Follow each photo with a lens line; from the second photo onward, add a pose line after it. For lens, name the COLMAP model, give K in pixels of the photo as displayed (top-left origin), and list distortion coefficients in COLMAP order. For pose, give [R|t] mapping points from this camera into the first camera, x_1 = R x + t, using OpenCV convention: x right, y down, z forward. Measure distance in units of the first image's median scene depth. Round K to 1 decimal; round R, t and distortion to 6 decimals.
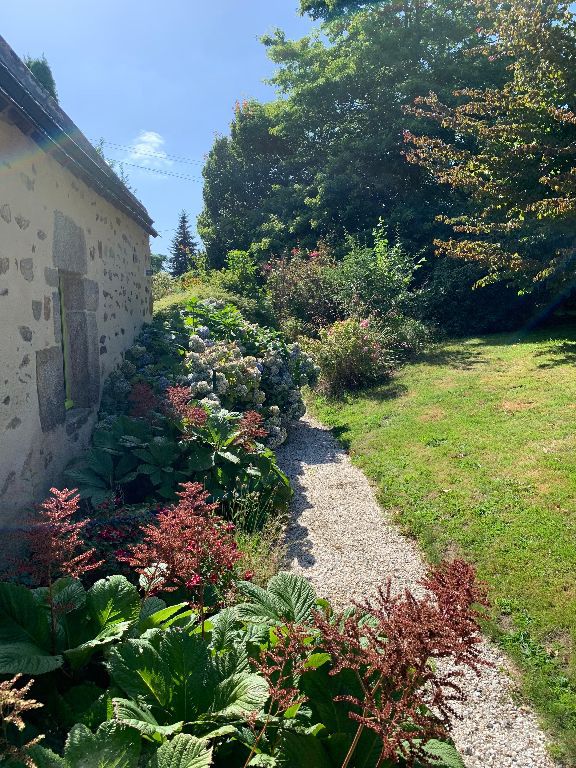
lens RADIAL K [[578.2, 0, 288.0], [0, 578.2, 384.0], [0, 0, 1]] dist [-0.000580, -0.002278]
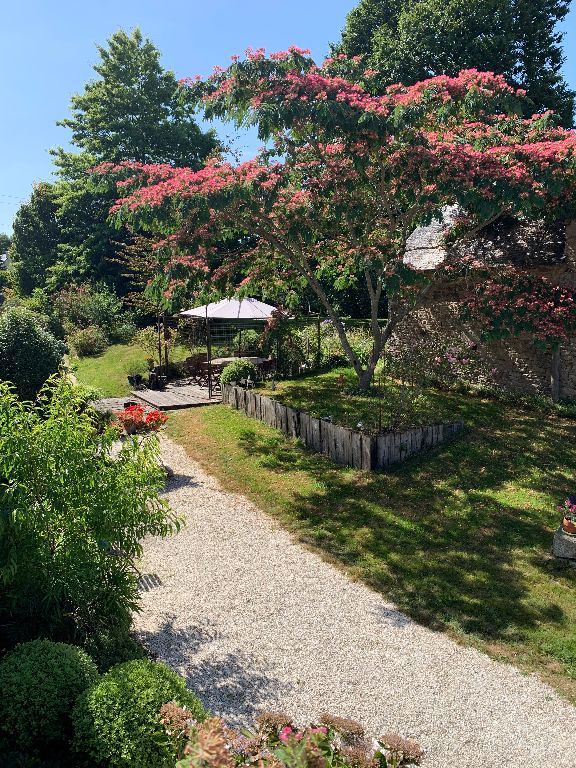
lens RADIAL K [[578.2, 0, 288.0], [0, 578.2, 384.0], [0, 0, 1]] dist [-0.000580, -0.002278]
pose [[0.953442, -0.037648, 0.299217, 0.103780], [0.027522, 0.998899, 0.037988, 0.032957], [-0.300318, -0.027984, 0.953429, -0.952193]]
